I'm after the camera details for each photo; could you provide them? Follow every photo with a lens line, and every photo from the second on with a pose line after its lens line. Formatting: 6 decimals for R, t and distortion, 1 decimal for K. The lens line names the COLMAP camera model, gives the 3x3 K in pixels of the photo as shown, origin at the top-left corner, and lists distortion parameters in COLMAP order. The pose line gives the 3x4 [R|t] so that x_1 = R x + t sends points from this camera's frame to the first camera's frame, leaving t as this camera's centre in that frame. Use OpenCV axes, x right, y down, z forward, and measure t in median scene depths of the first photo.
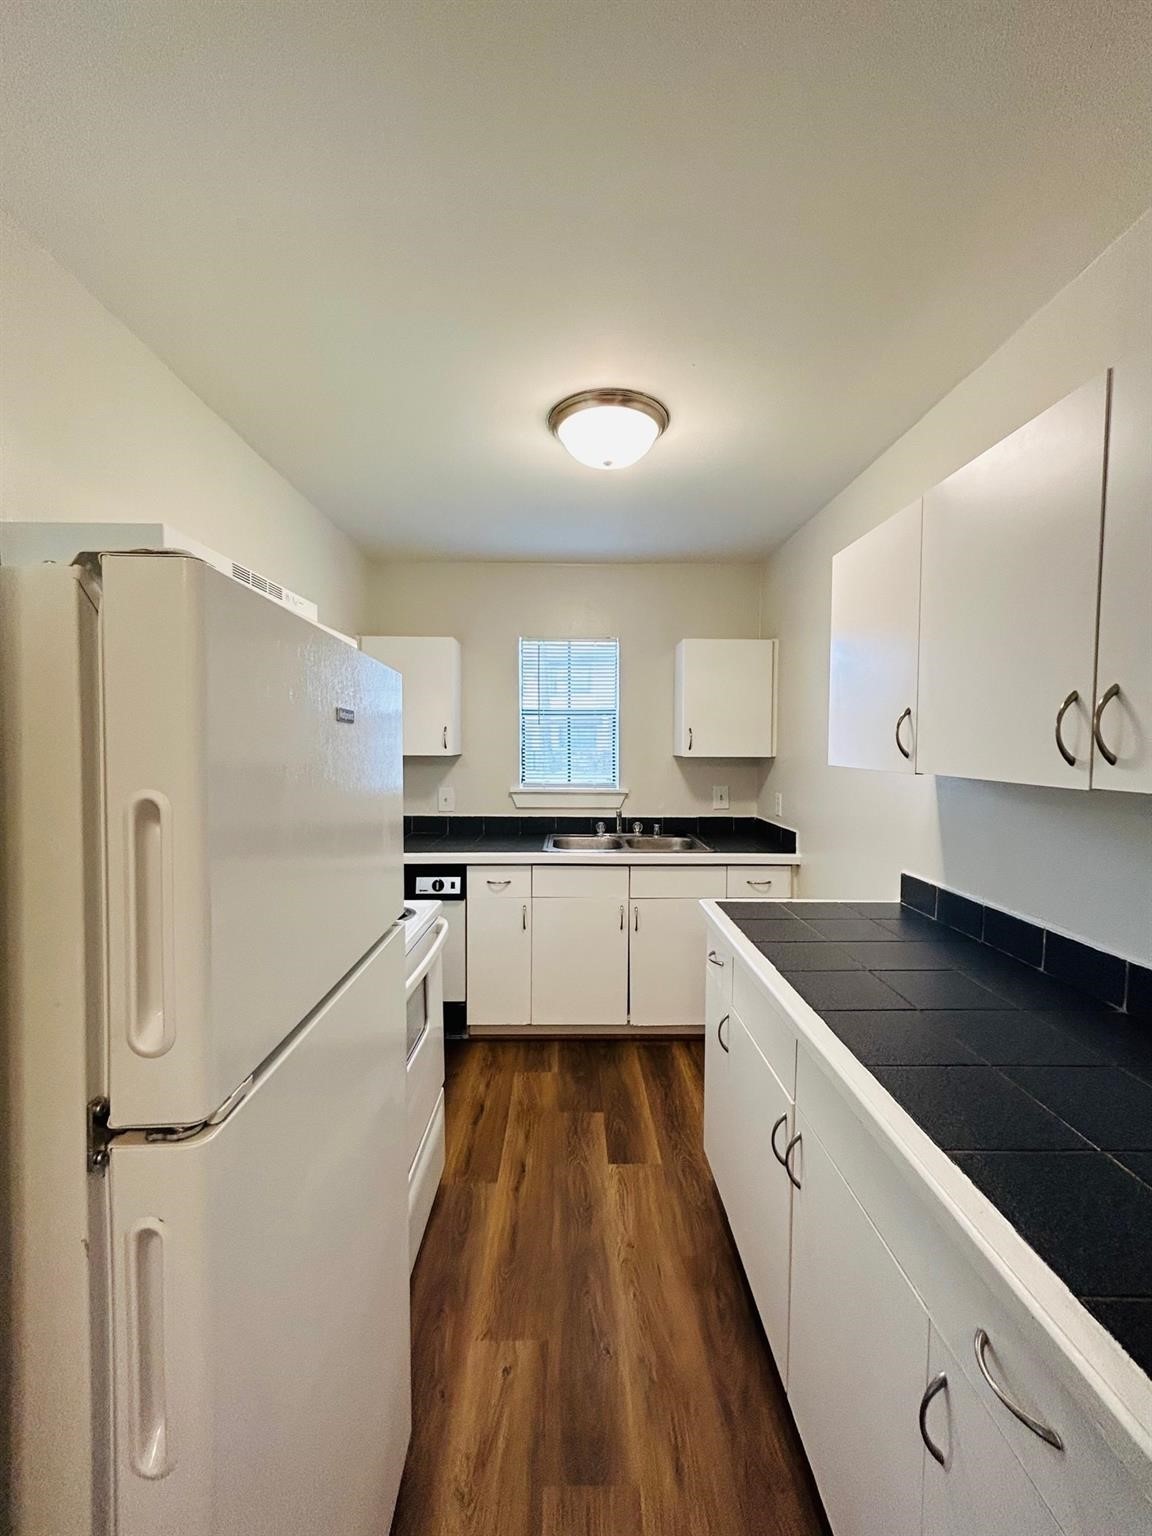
lens RADIAL K [[614.8, 0, 576.0], [0, 614.8, 768.0], [0, 0, 1]] dist [-0.001182, -0.000120]
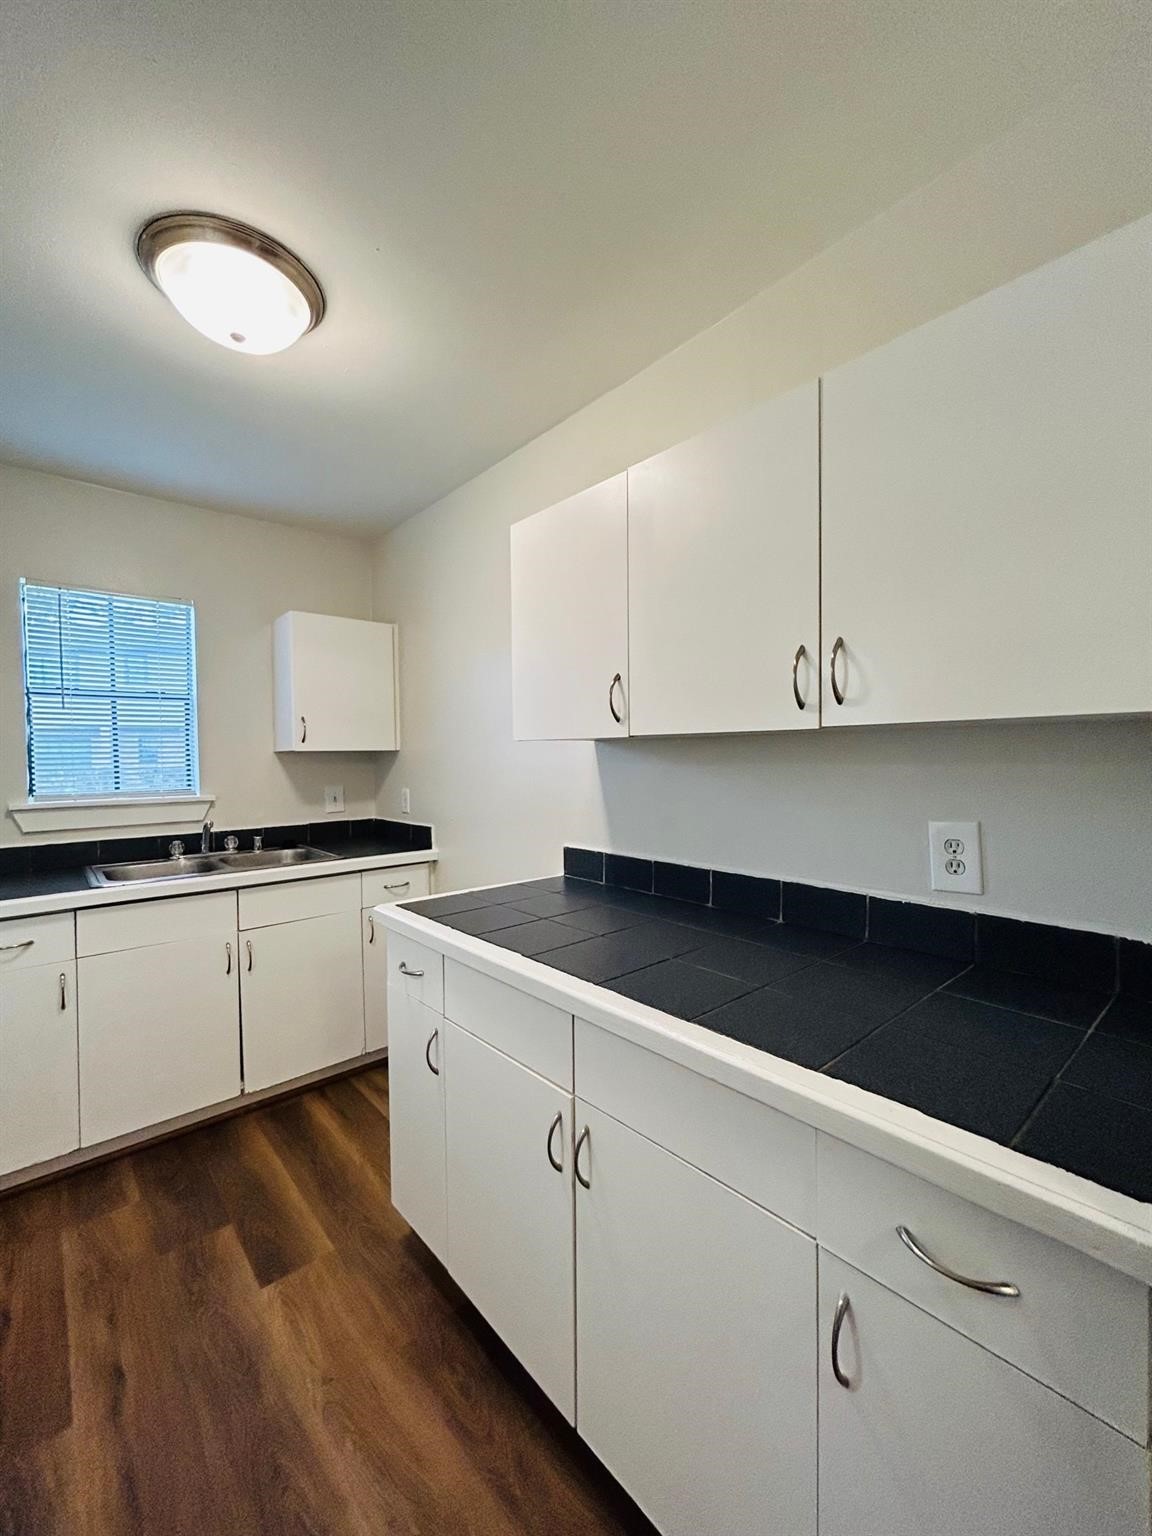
lens RADIAL K [[616.8, 0, 576.0], [0, 616.8, 768.0], [0, 0, 1]] dist [0.002449, 0.001047]
pose [[0.760576, -0.027620, 0.648661, -0.092889], [0.043053, 0.999041, -0.007942, 0.032027], [-0.647819, 0.033968, 0.761036, 0.126932]]
